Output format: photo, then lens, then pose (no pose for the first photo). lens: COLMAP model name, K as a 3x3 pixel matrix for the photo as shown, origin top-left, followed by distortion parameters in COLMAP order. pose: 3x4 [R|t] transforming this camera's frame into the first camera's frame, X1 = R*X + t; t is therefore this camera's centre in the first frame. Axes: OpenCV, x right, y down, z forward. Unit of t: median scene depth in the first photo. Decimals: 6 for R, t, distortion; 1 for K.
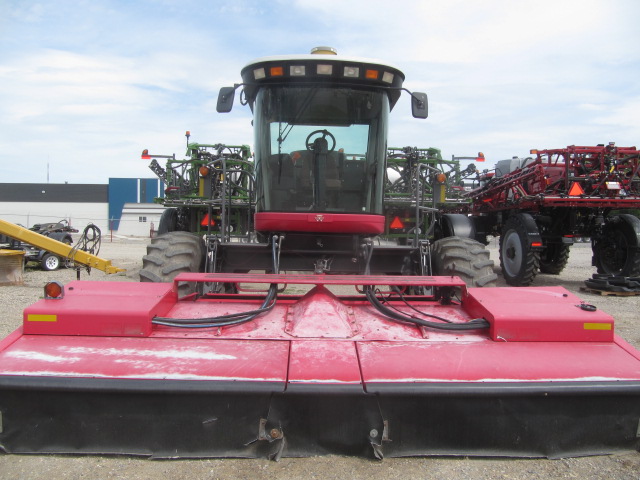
lens RADIAL K [[525.3, 0, 320.0], [0, 525.3, 240.0], [0, 0, 1]] dist [-0.049816, 0.018458]
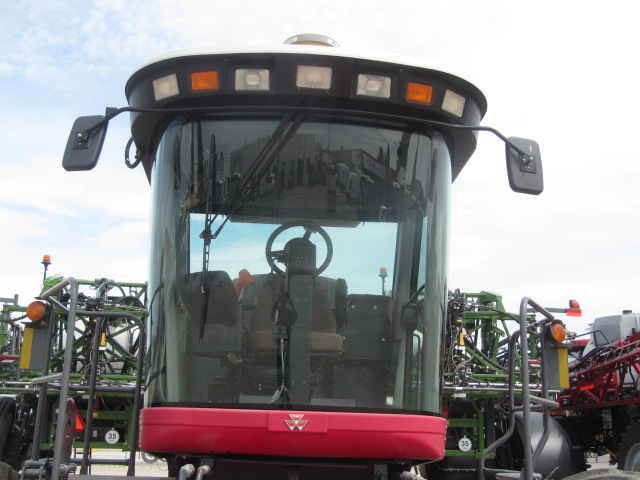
lens RADIAL K [[833.2, 0, 312.8], [0, 833.2, 239.6], [0, 0, 1]] dist [0.000341, 0.064161]
pose [[0.999100, 0.017032, 0.038838, -0.014854], [-0.006873, 0.968730, -0.248023, -0.017258], [-0.041848, 0.247533, 0.967975, 0.307004]]
